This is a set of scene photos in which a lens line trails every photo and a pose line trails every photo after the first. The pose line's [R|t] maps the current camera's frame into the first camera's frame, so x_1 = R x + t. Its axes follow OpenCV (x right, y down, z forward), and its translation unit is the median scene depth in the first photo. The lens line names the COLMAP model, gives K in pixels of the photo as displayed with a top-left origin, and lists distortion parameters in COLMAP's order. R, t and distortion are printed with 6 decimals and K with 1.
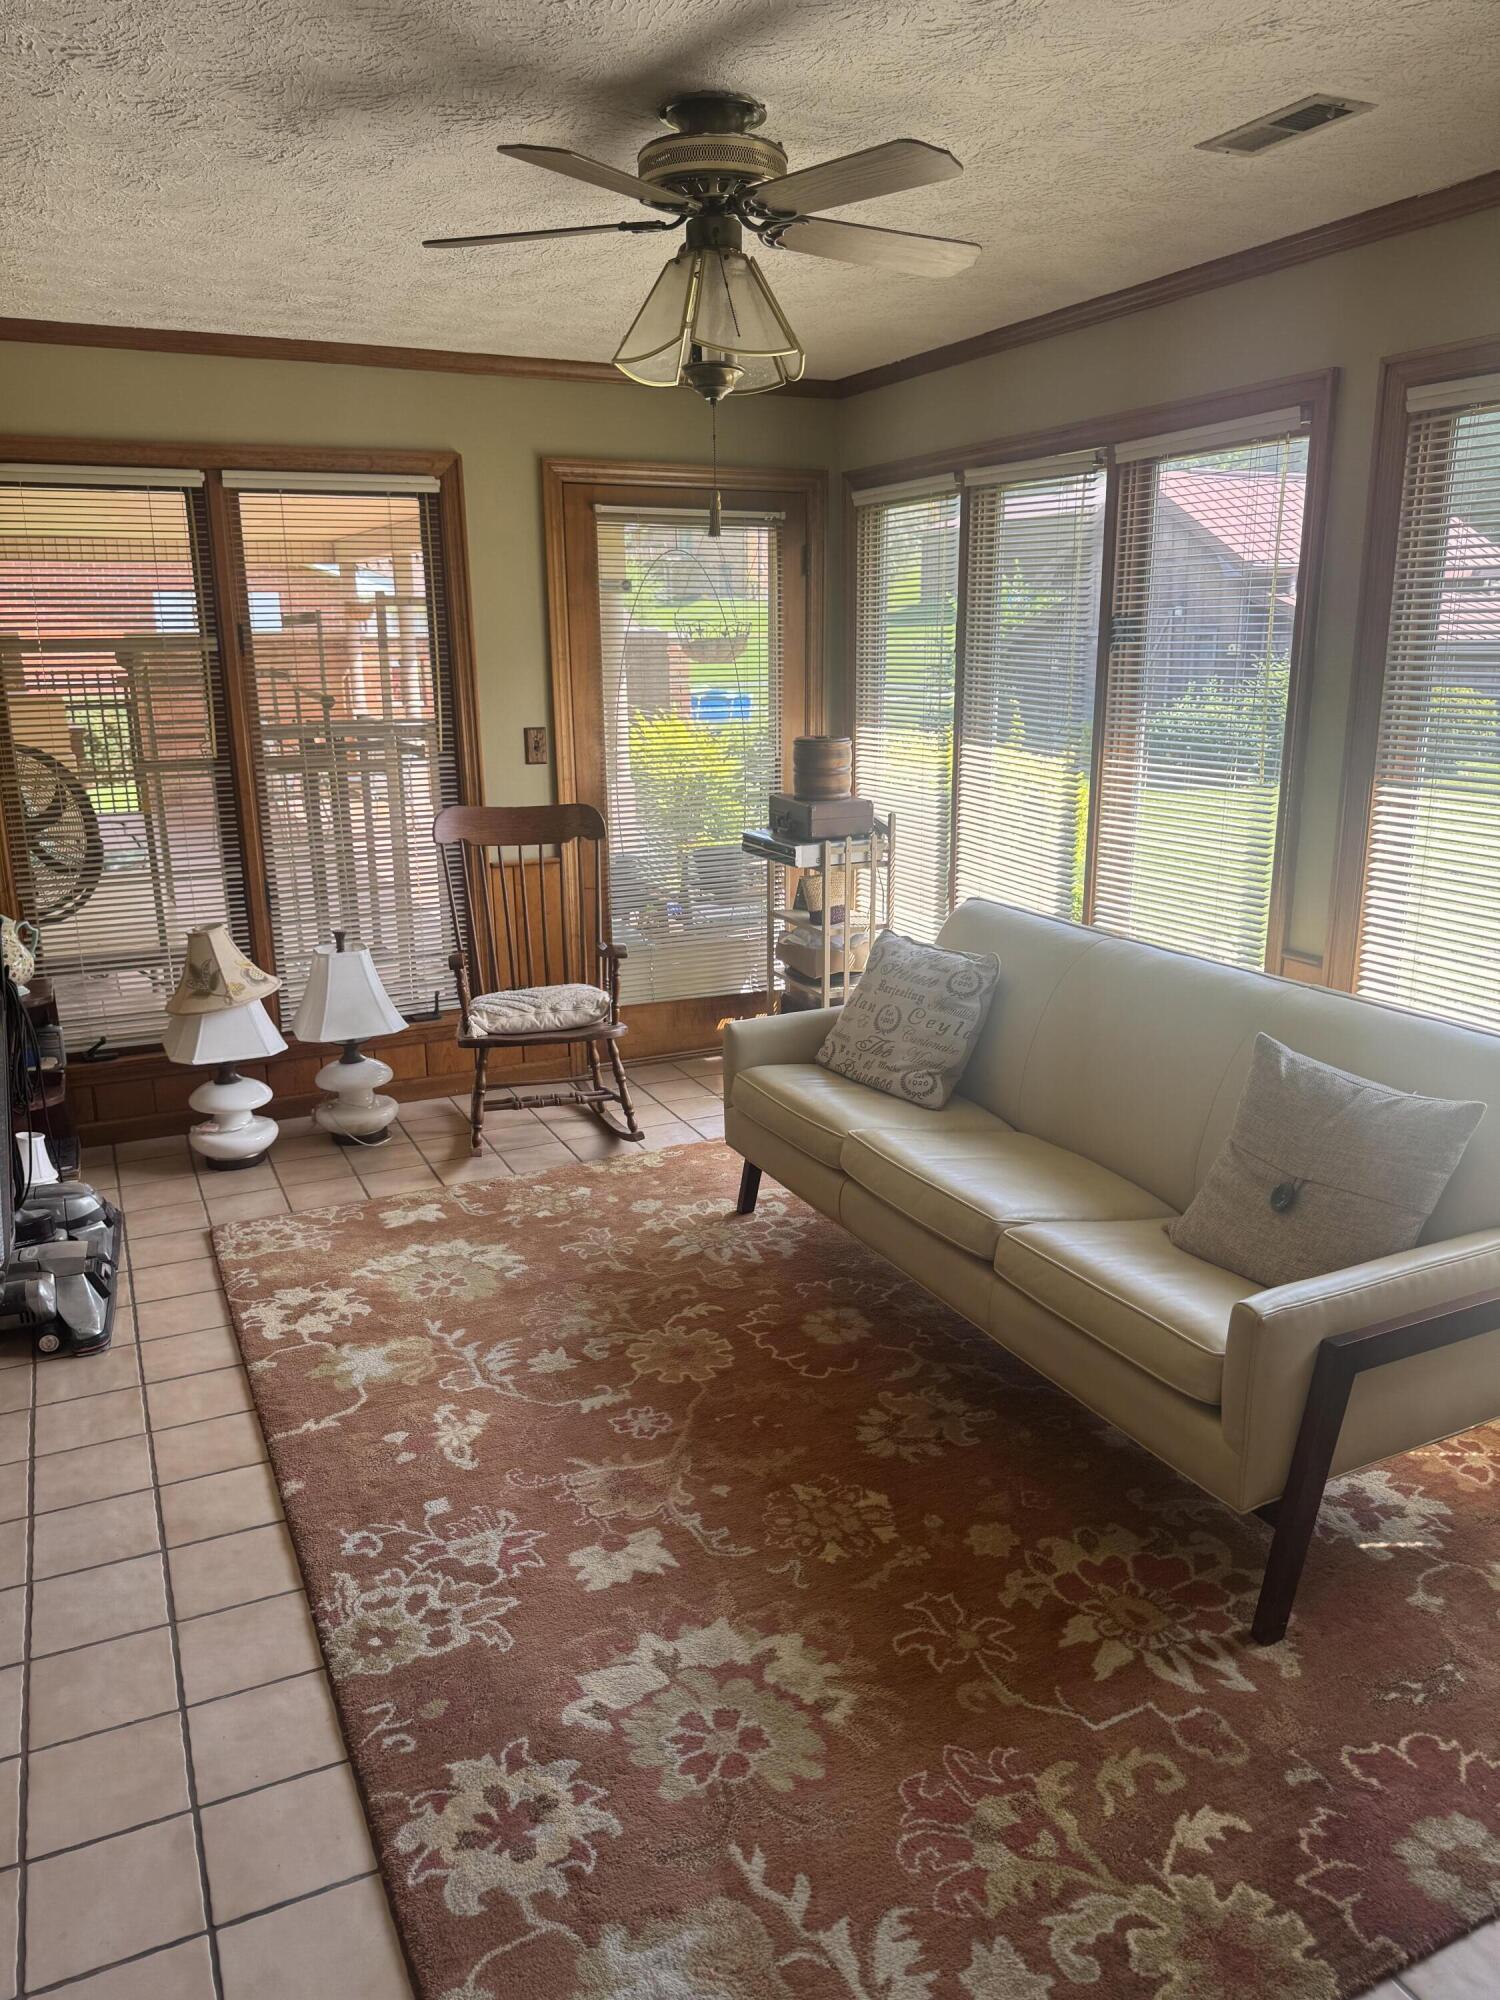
lens RADIAL K [[1412.3, 0, 753.1], [0, 1412.3, 1005.5], [0, 0, 1]] dist [-0.026343, -0.001909]
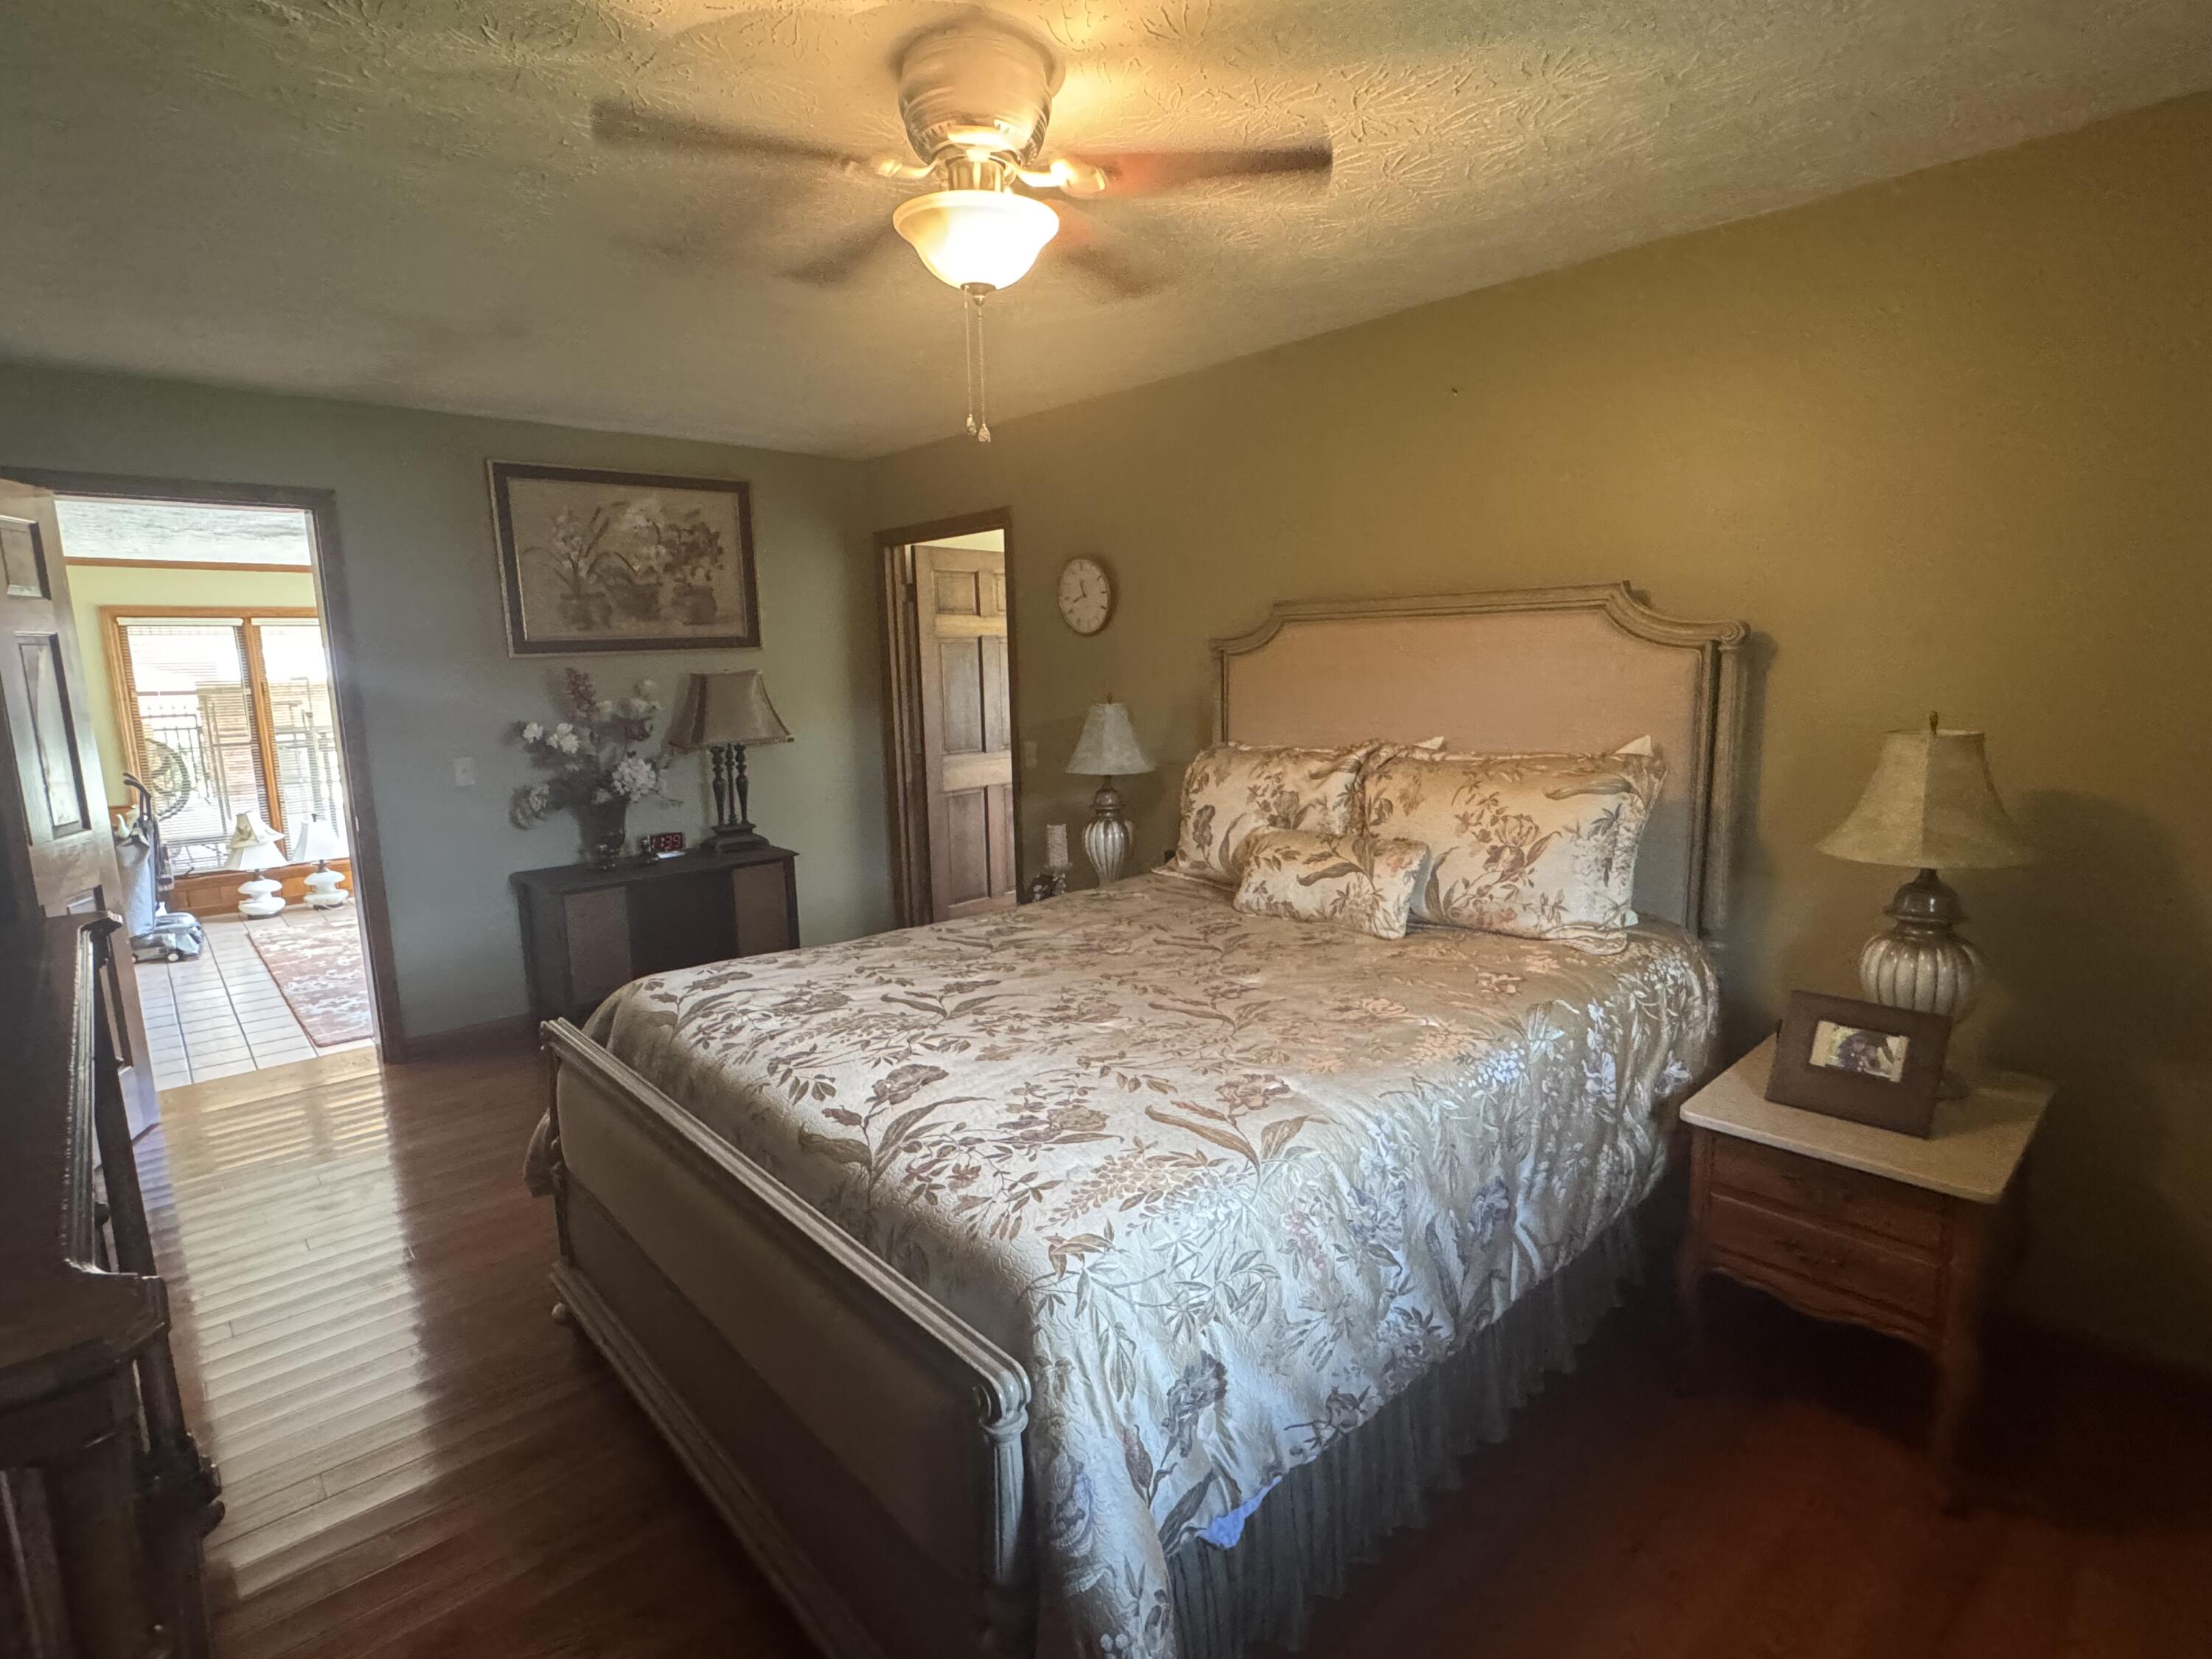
lens RADIAL K [[1084.1, 0, 1099.1], [0, 1084.1, 823.2], [0, 0, 1]] dist [-0.003056, -0.000425]
pose [[0.957220, -0.051864, 0.284675, 0.435237], [0.082163, 0.992029, -0.095536, 0.239319], [-0.277451, 0.114839, 0.953852, -1.056083]]
